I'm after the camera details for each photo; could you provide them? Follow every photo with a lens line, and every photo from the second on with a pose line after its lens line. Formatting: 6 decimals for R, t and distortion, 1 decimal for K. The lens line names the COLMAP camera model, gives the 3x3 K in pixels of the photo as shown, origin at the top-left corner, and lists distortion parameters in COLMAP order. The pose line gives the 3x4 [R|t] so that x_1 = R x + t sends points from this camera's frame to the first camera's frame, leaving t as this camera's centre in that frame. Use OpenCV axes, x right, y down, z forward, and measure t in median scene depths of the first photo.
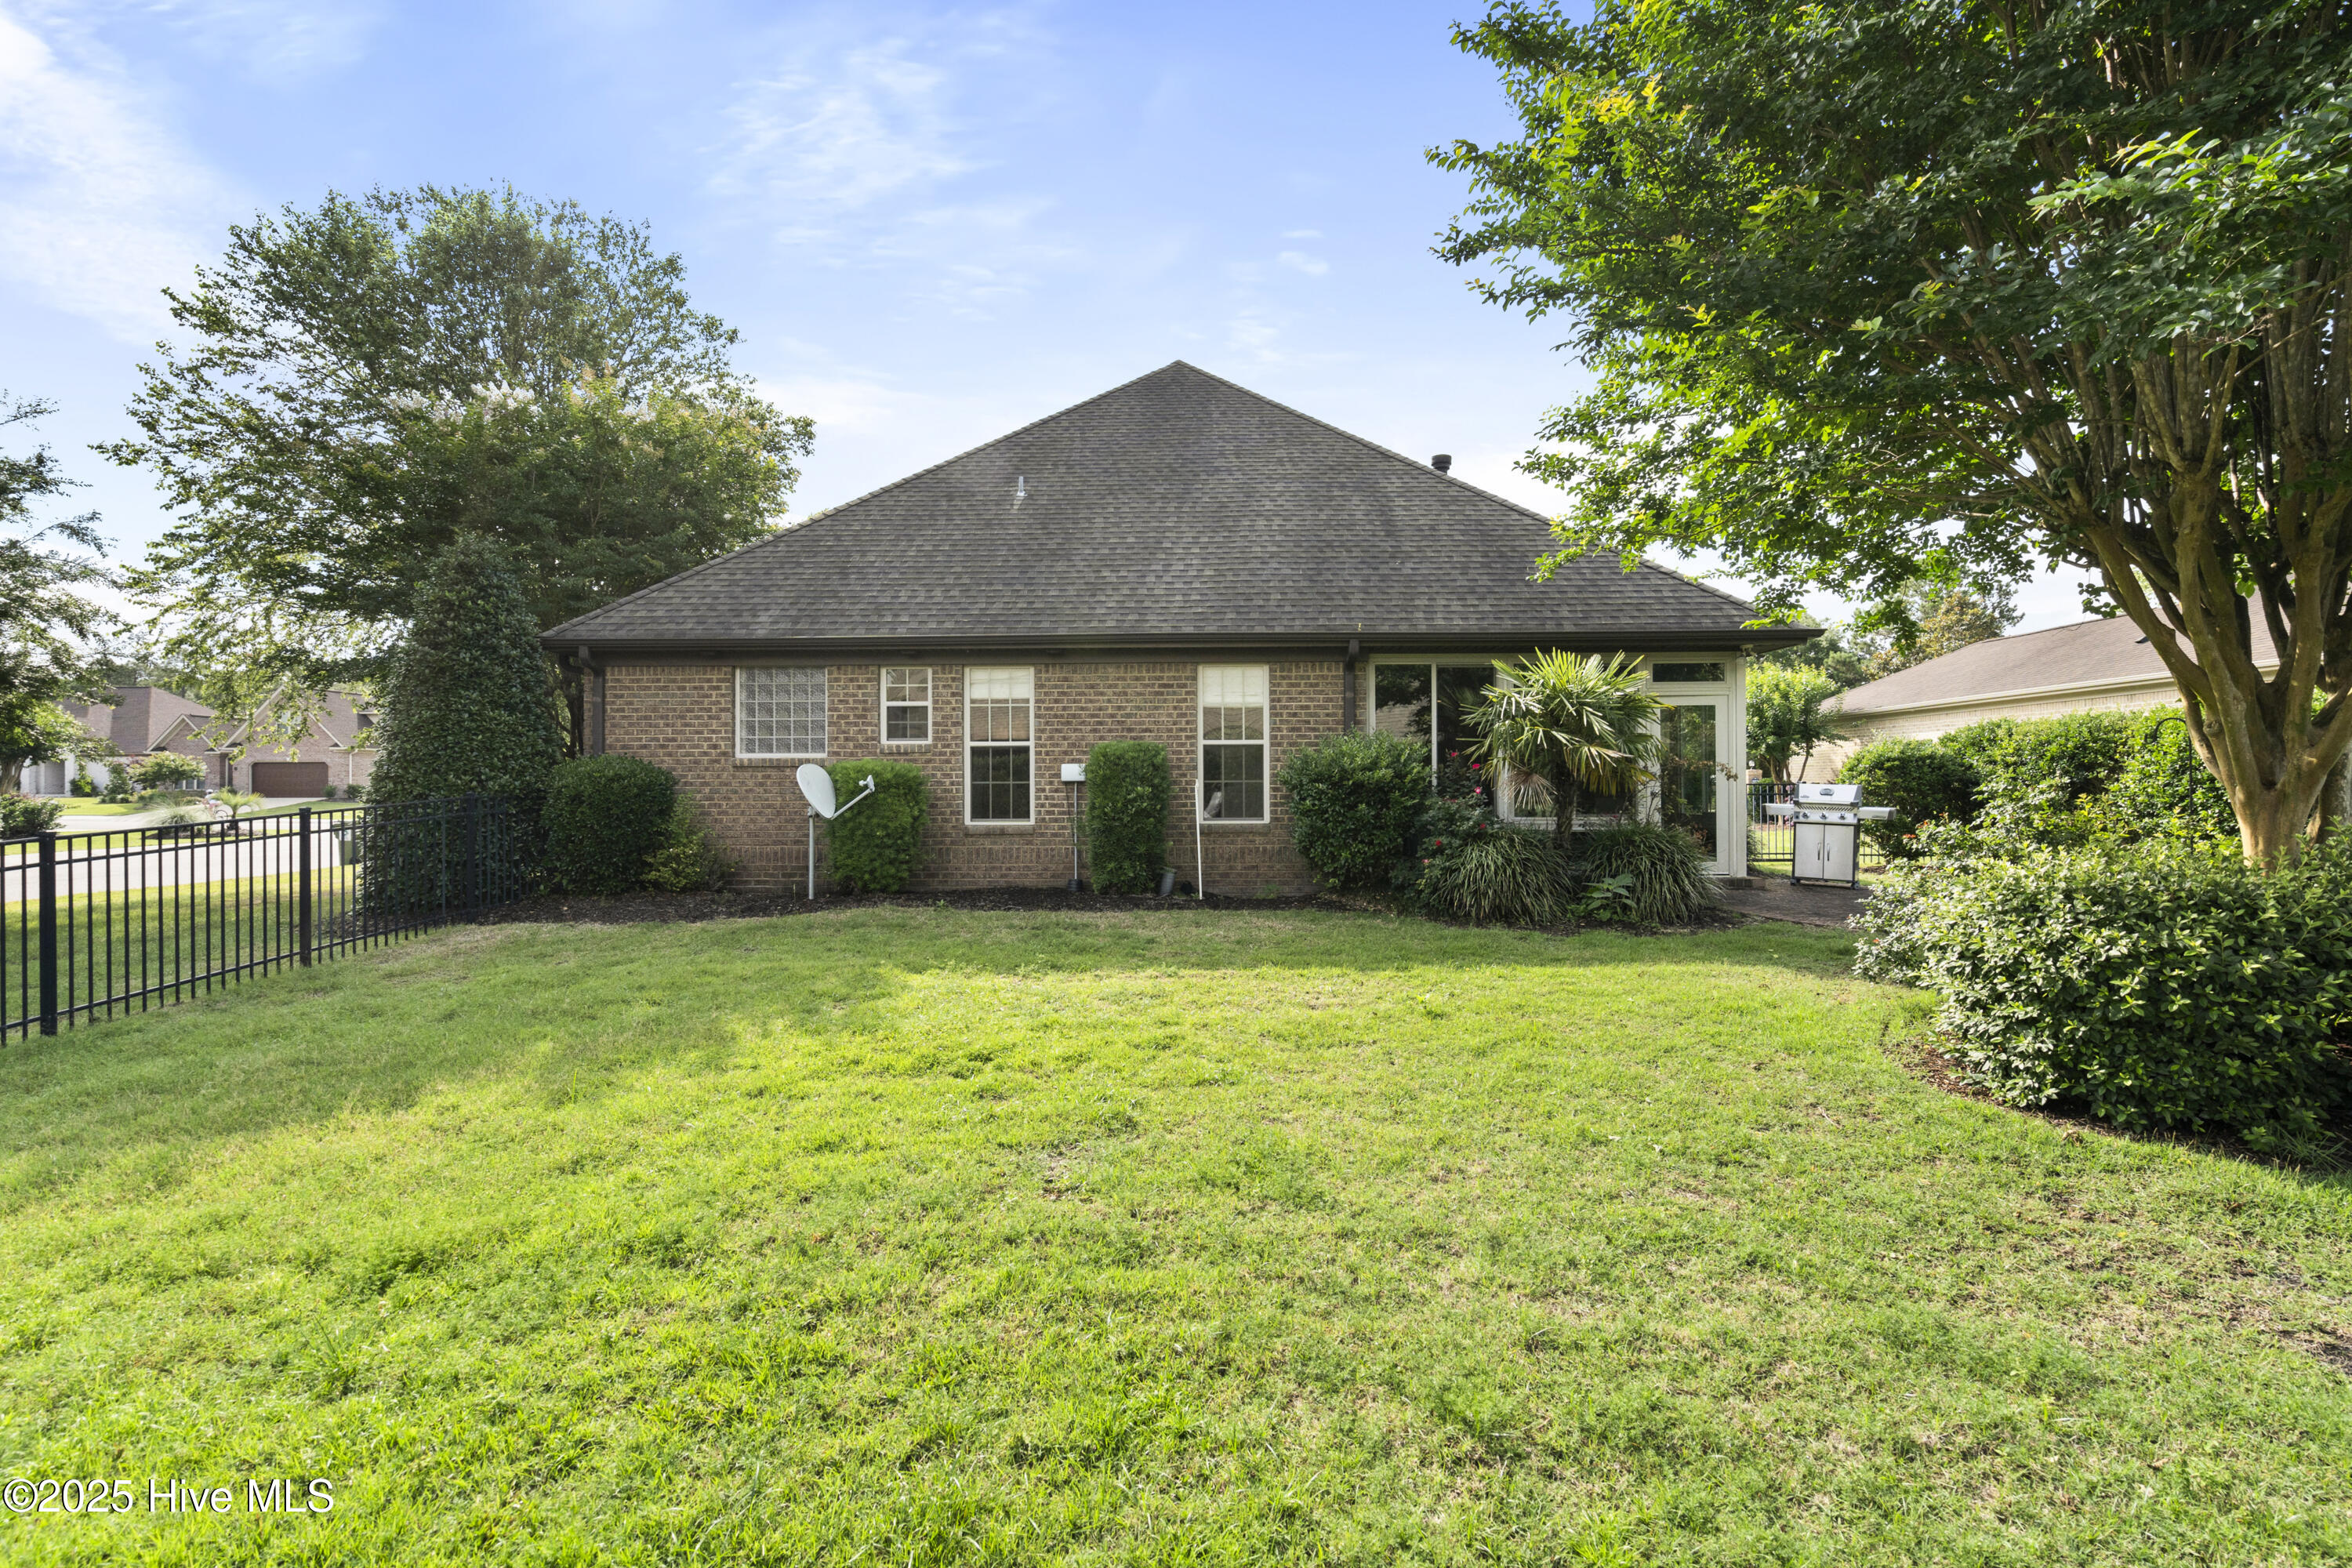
lens RADIAL K [[1059.1, 0, 1179.6], [0, 1059.1, 774.5], [0, 0, 1]] dist [-0.000067, 0.000496]
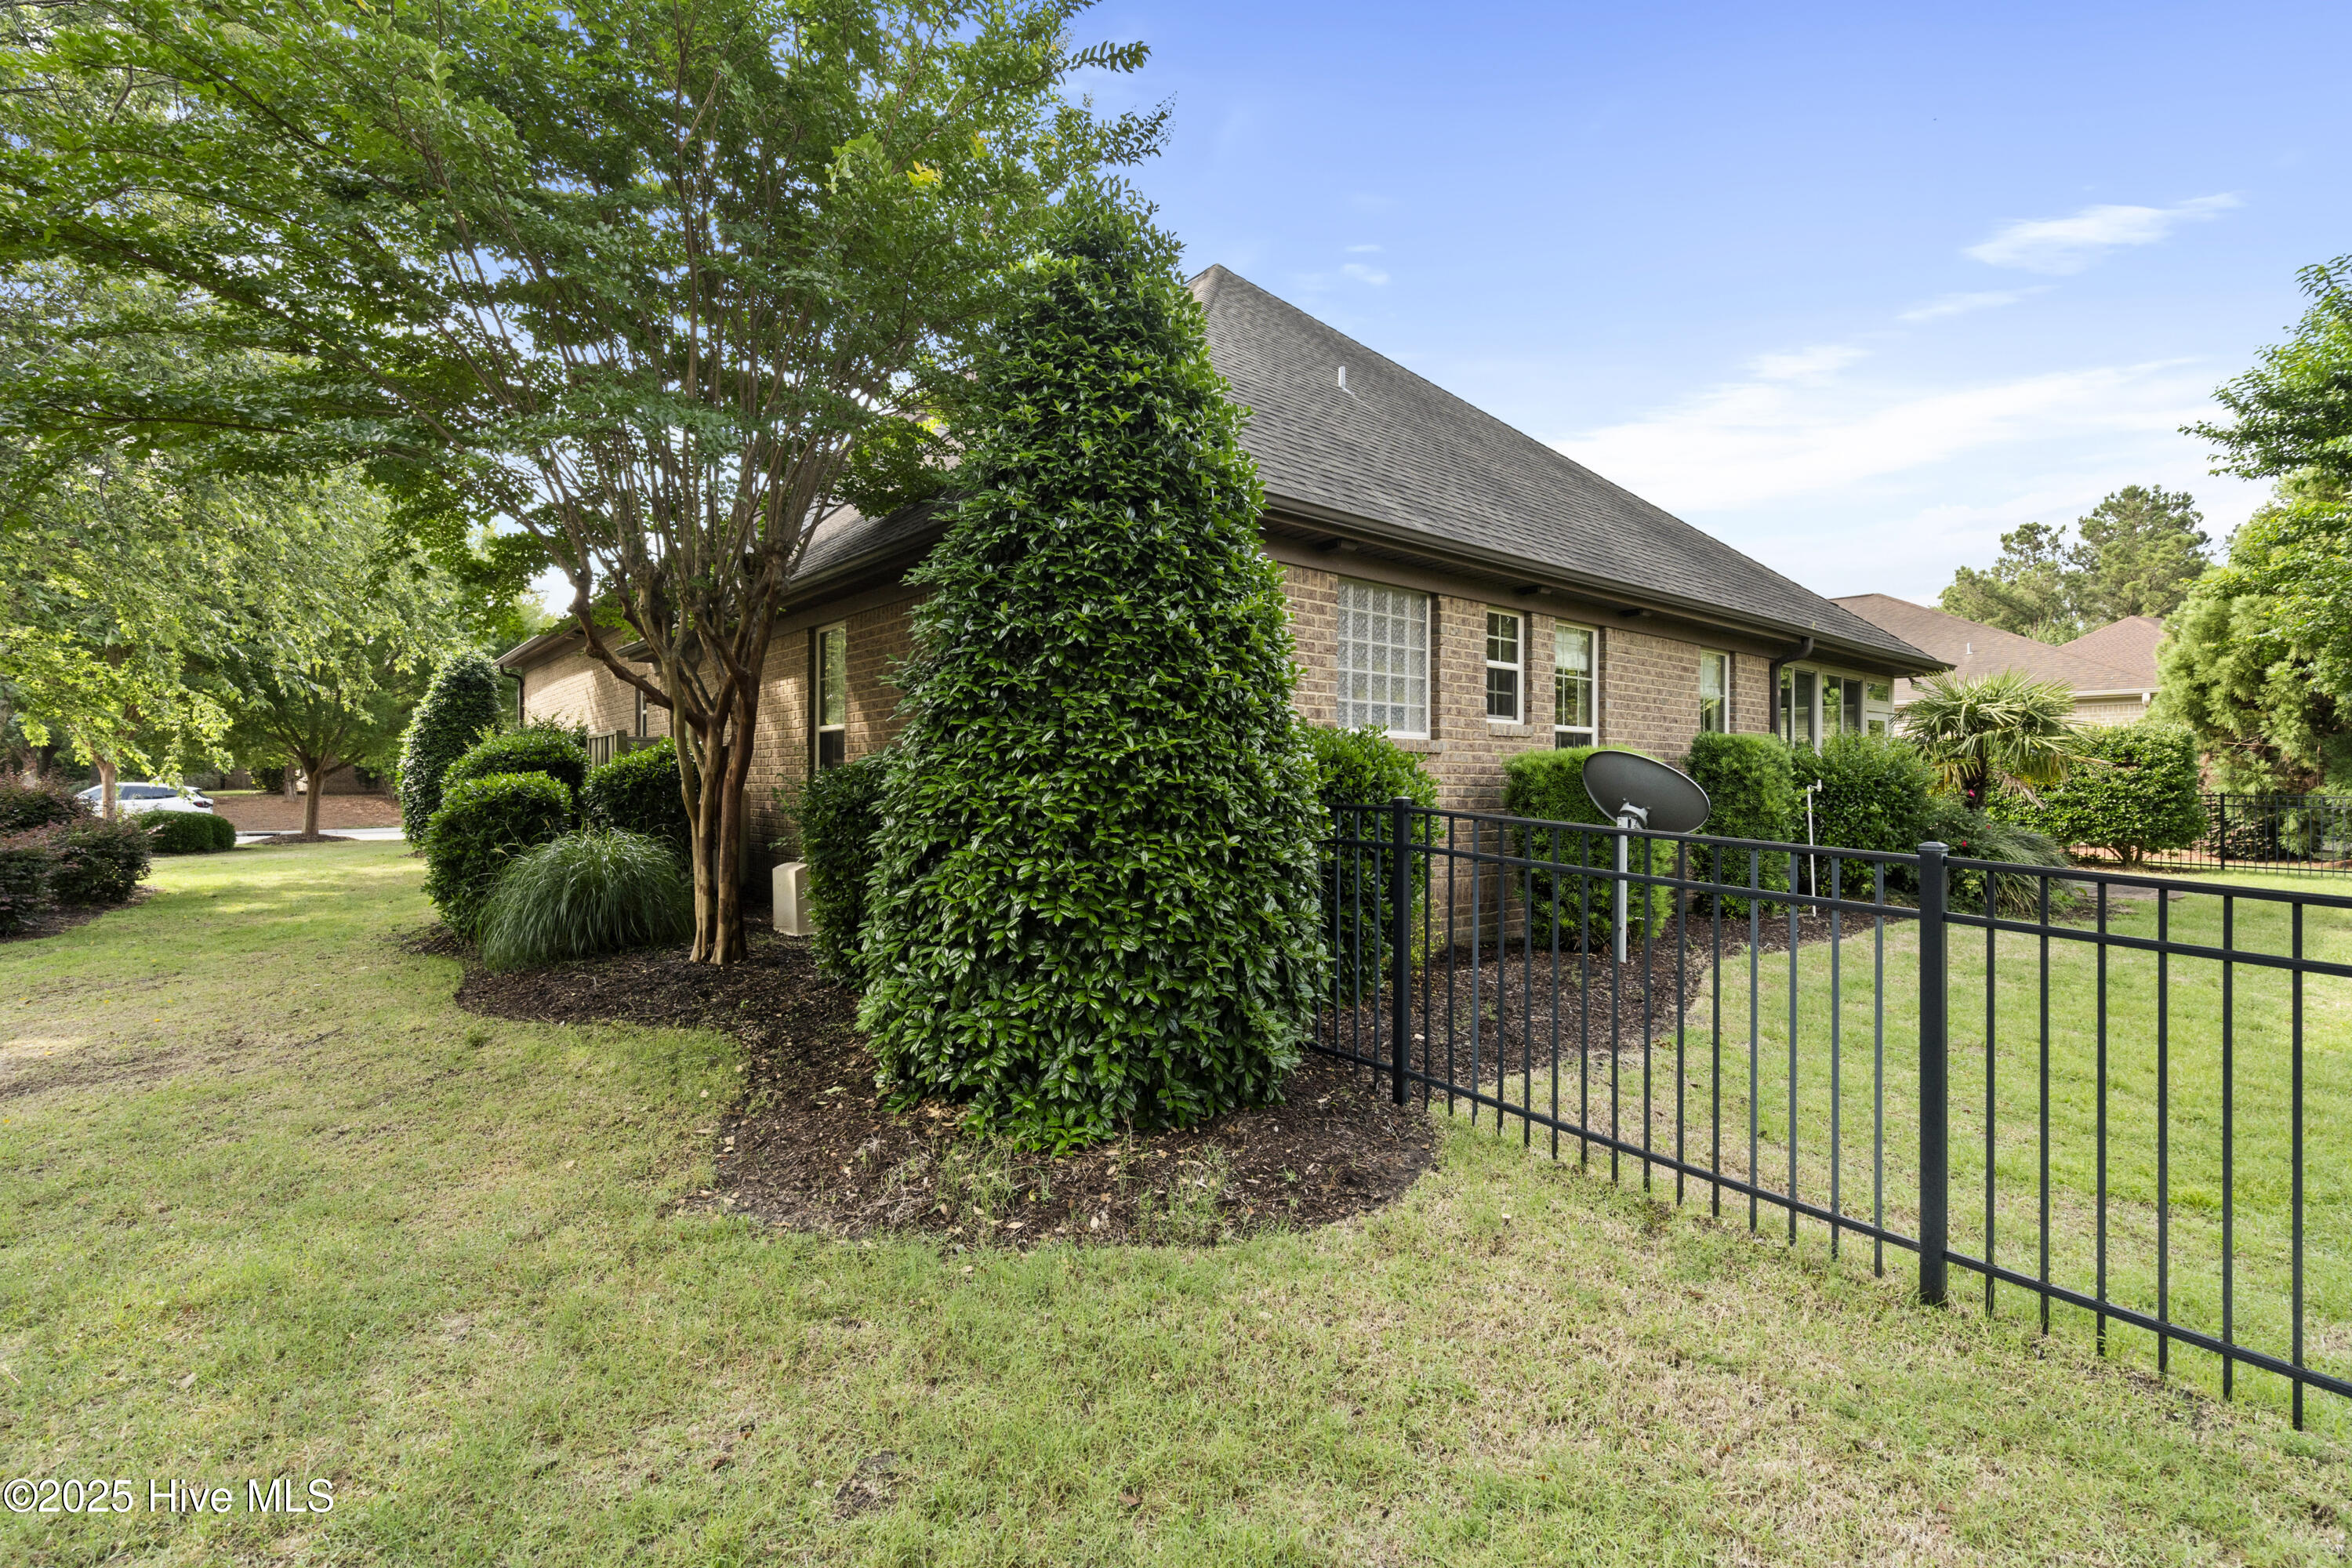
lens RADIAL K [[1059.1, 0, 1189.6], [0, 1059.1, 784.9], [0, 0, 1]] dist [-0.000067, 0.000496]
pose [[0.757322, 0.007419, 0.652999, -0.856111], [-0.006788, 0.999971, -0.003489, 0.014134], [-0.653006, -0.001790, 0.757350, 0.613878]]
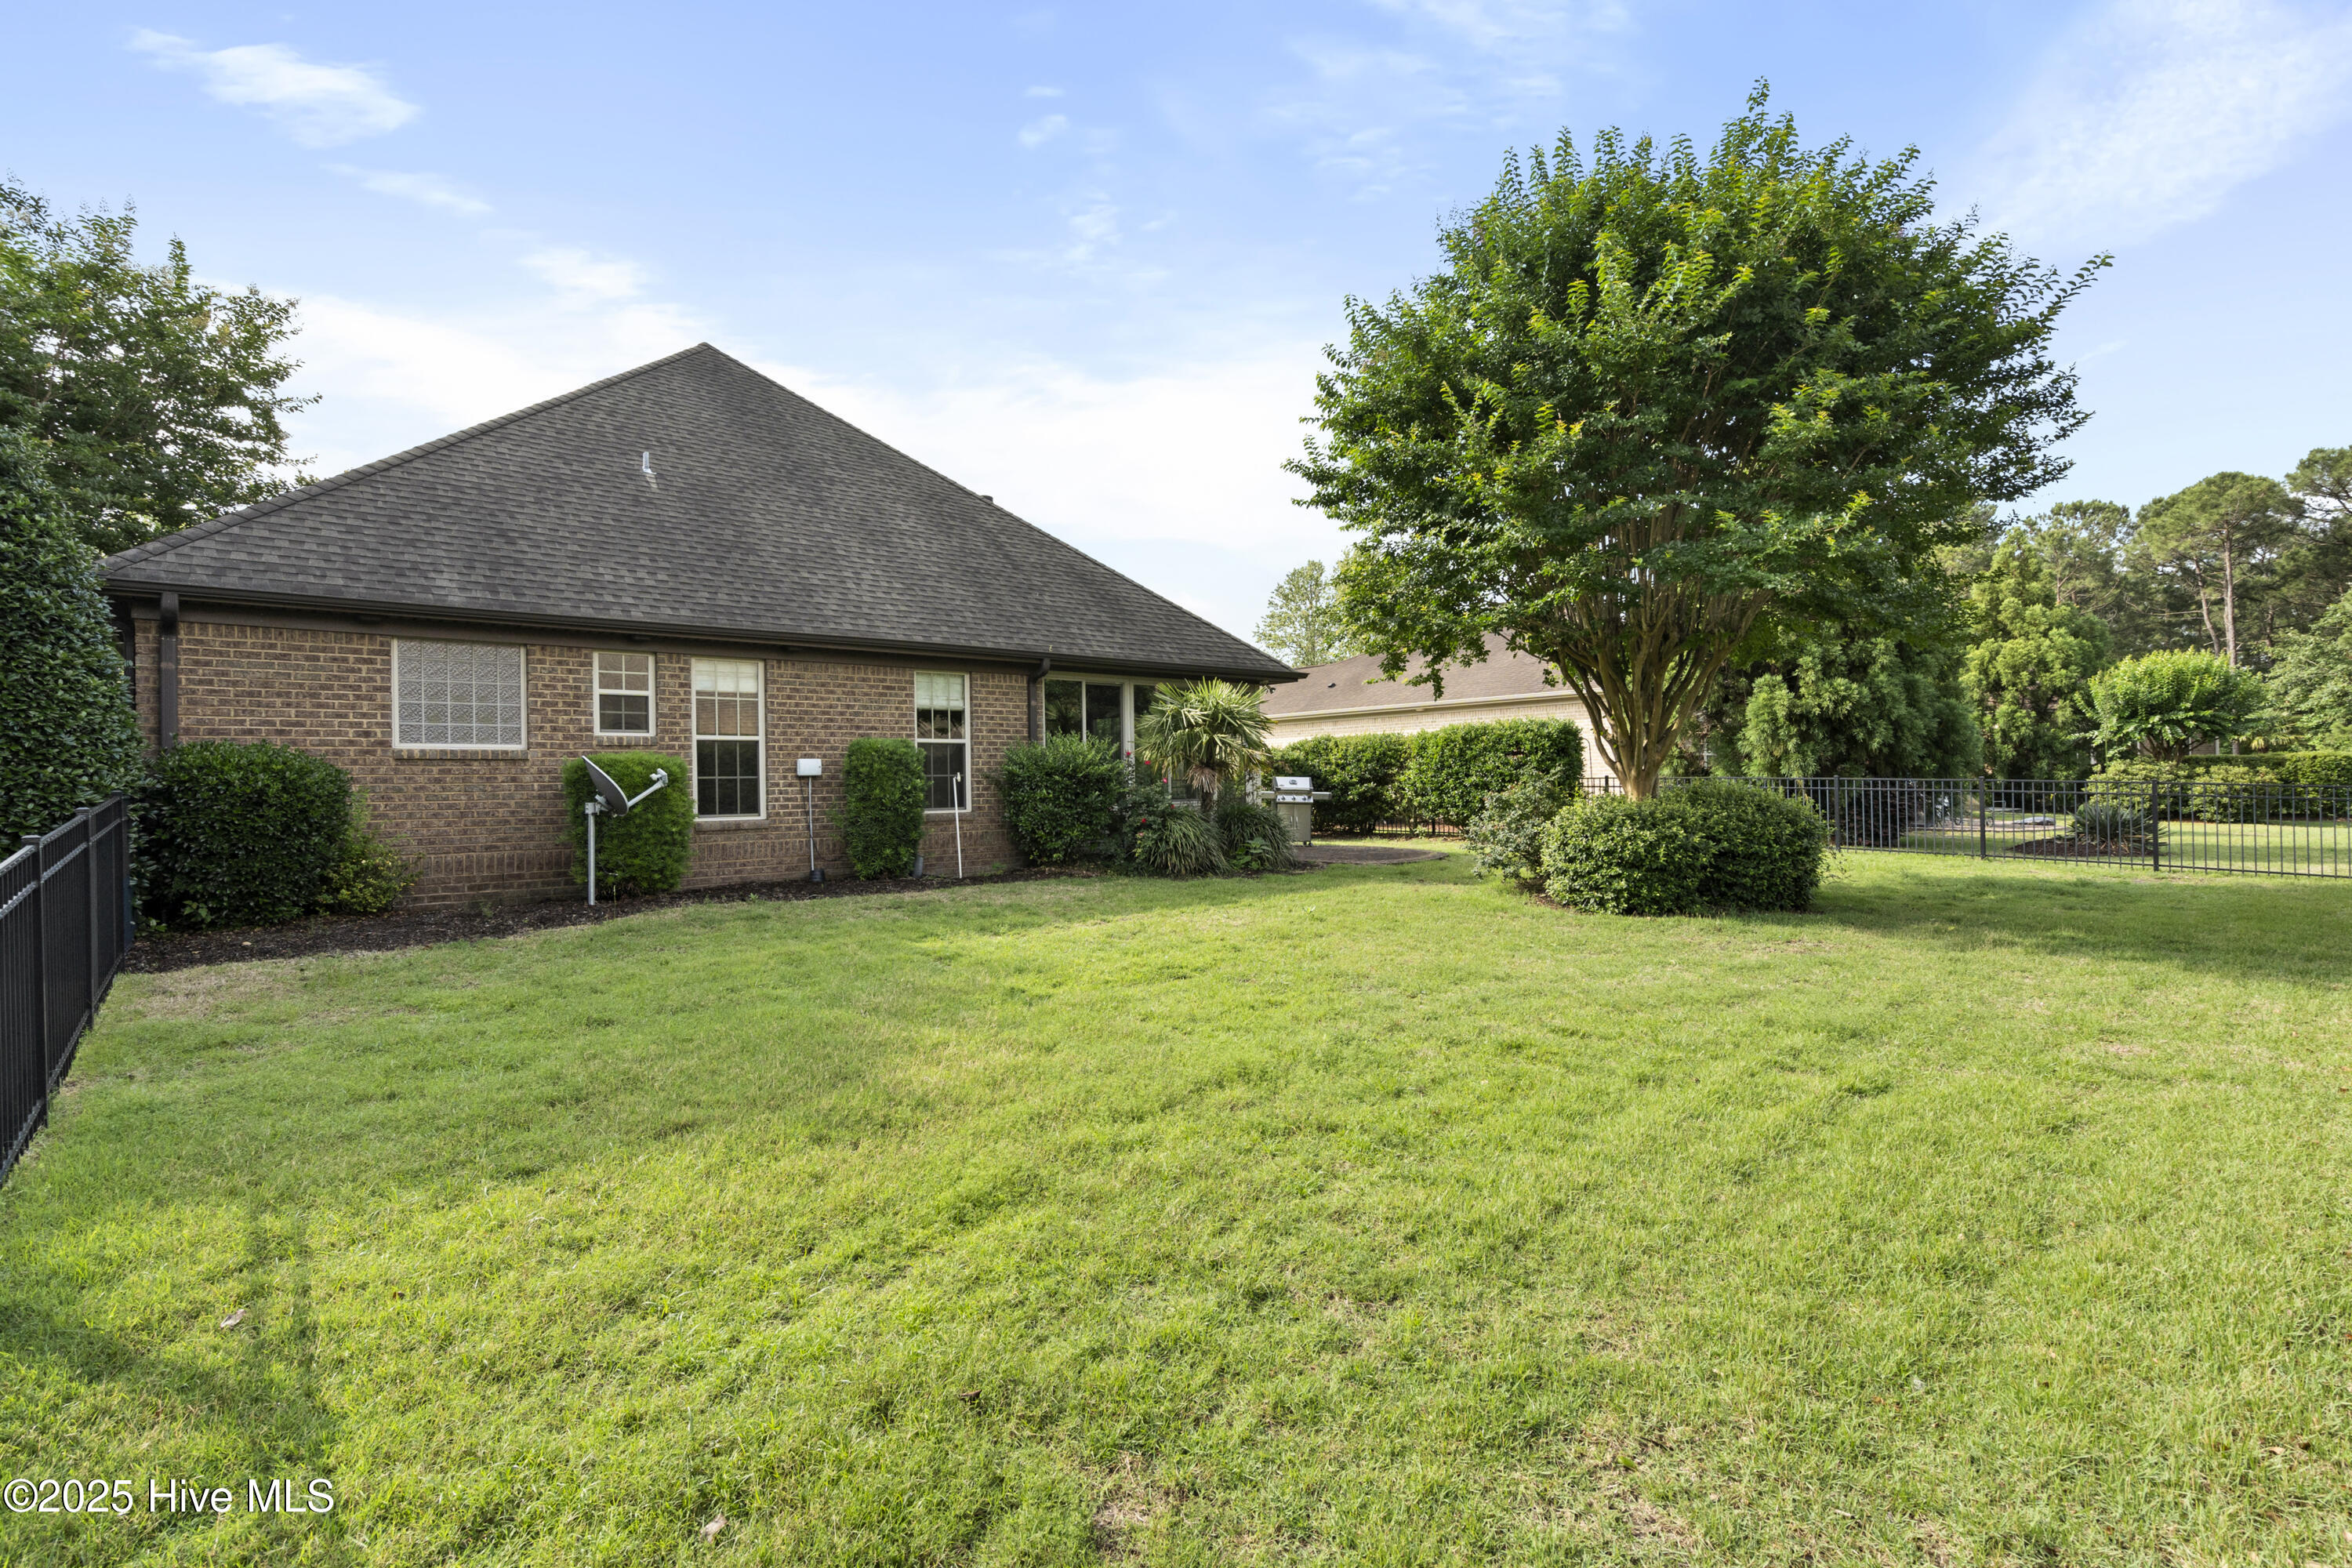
lens RADIAL K [[1059.1, 0, 1182.0], [0, 1059.1, 791.0], [0, 0, 1]] dist [-0.000067, 0.000496]
pose [[0.753458, -0.011840, 0.657390, -0.499940], [0.005977, 0.999920, 0.011159, 0.011948], [-0.657469, -0.004478, 0.753468, -0.019239]]
